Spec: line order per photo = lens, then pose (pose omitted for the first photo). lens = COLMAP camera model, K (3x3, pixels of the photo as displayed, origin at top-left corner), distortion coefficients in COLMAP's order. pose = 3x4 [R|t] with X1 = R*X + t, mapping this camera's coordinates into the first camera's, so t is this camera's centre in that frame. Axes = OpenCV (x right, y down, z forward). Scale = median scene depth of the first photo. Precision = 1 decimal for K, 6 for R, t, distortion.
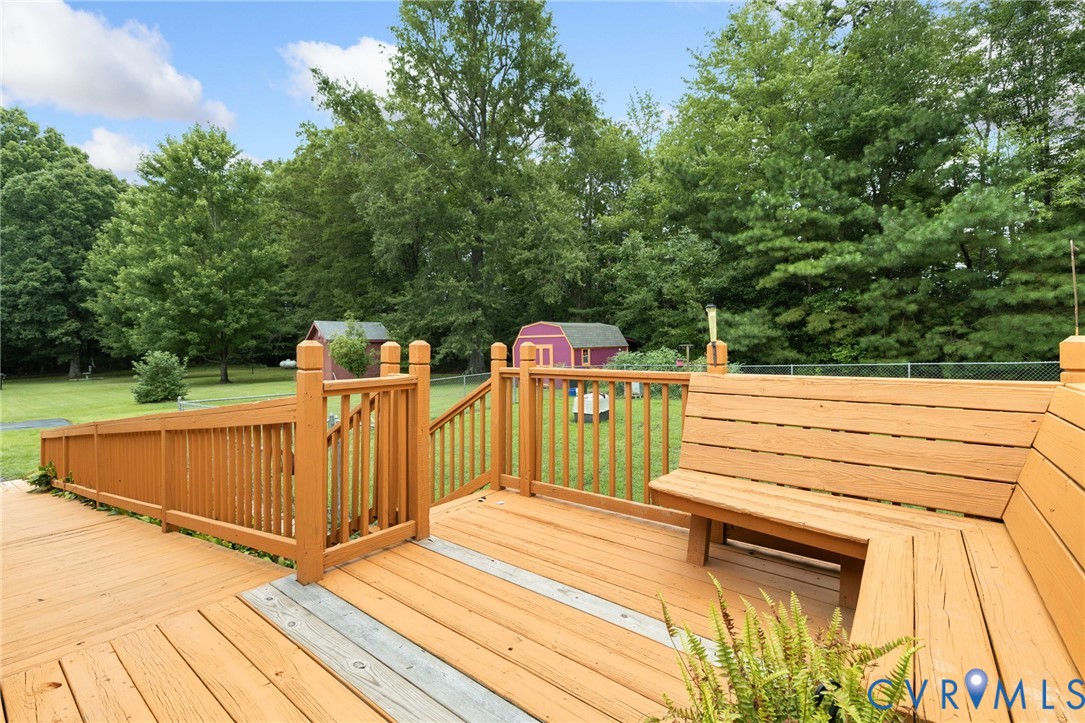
lens RADIAL K [[476.3, 0, 534.9], [0, 476.3, 350.4], [0, 0, 1]] dist [-0.000669, 0.001670]
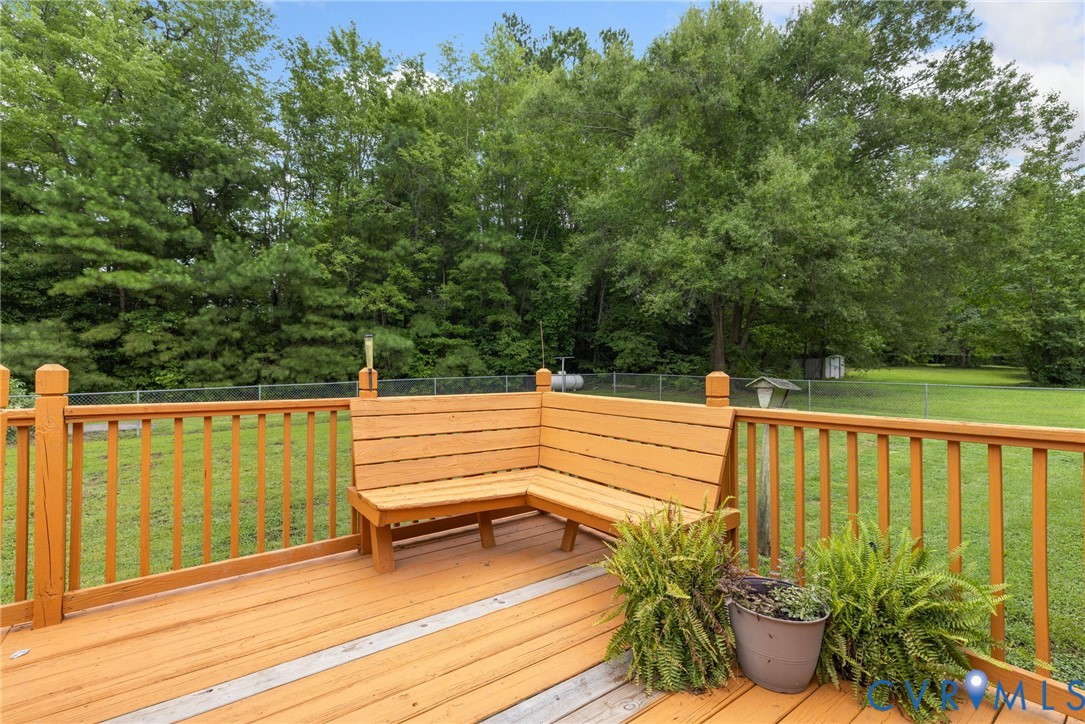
lens RADIAL K [[476.3, 0, 536.6], [0, 476.3, 366.7], [0, 0, 1]] dist [-0.000669, 0.001670]
pose [[0.263227, 0.013057, 0.964646, -0.077555], [0.000685, 0.999906, -0.013721, -0.001032], [-0.964734, 0.004273, 0.263193, 0.046360]]
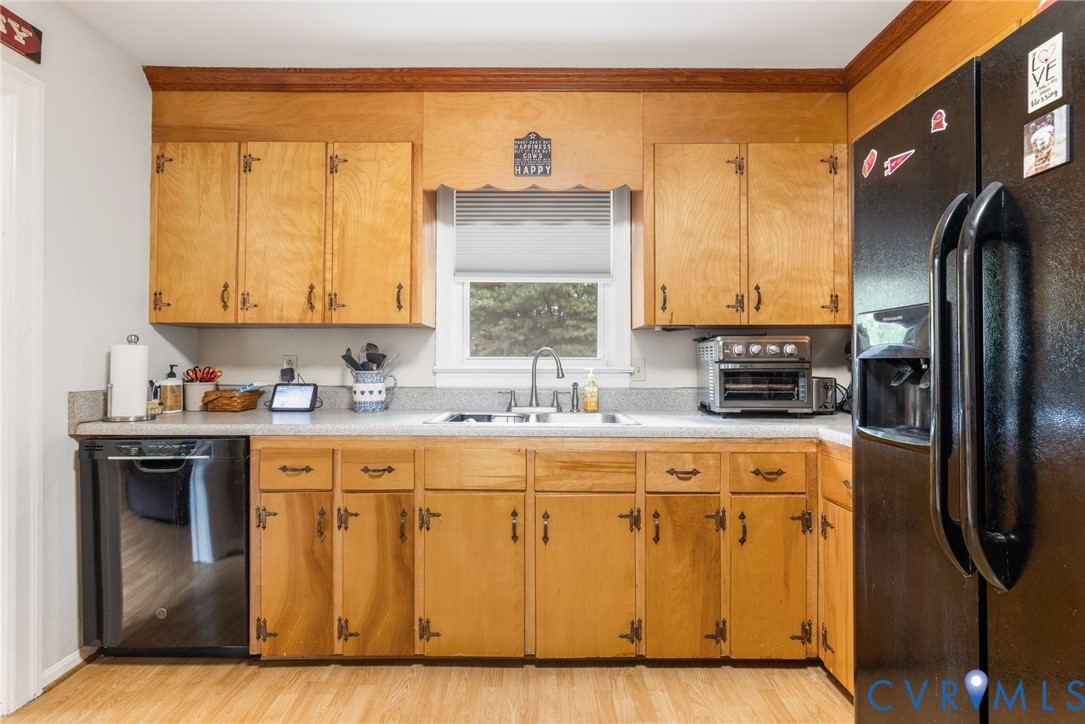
lens RADIAL K [[476.3, 0, 544.9], [0, 476.3, 358.2], [0, 0, 1]] dist [-0.000669, 0.001670]
pose [[0.776325, 0.007300, 0.630291, -0.110194], [0.002671, 0.999886, -0.014871, -0.001544], [-0.630328, 0.013228, 0.776217, -0.228338]]
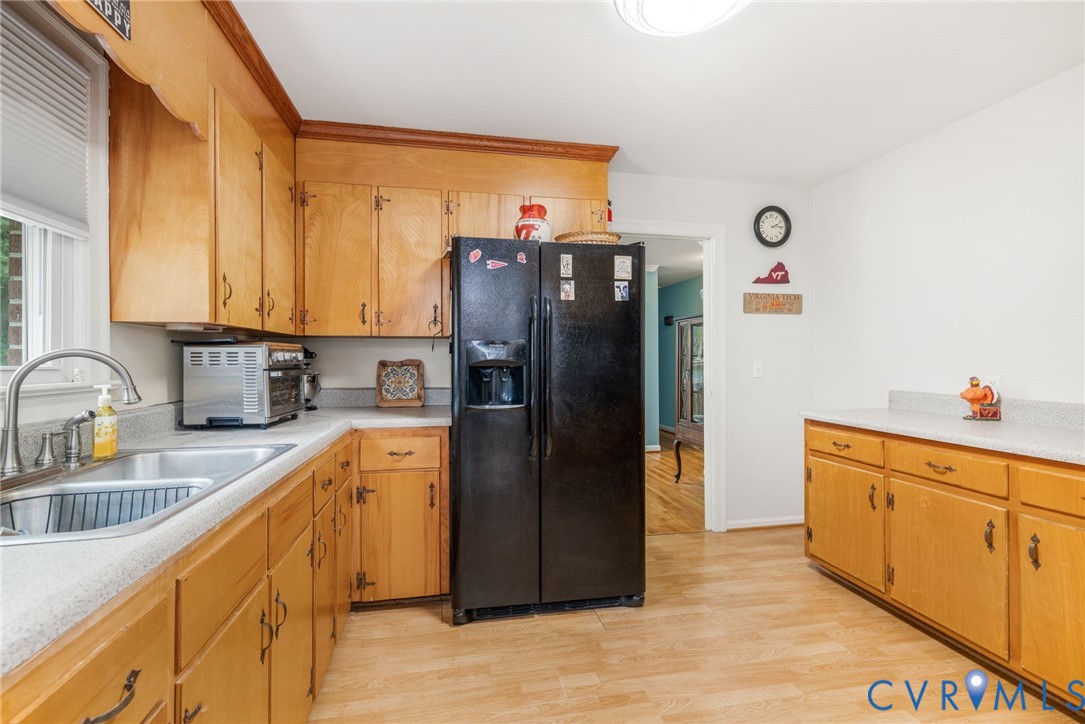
lens RADIAL K [[476.3, 0, 537.3], [0, 476.3, 359.0], [0, 0, 1]] dist [-0.000669, 0.001670]
pose [[-0.762312, 0.006643, 0.647175, -0.229685], [0.007490, 0.999971, -0.001442, -0.028064], [-0.647166, 0.003748, -0.762340, 0.926237]]
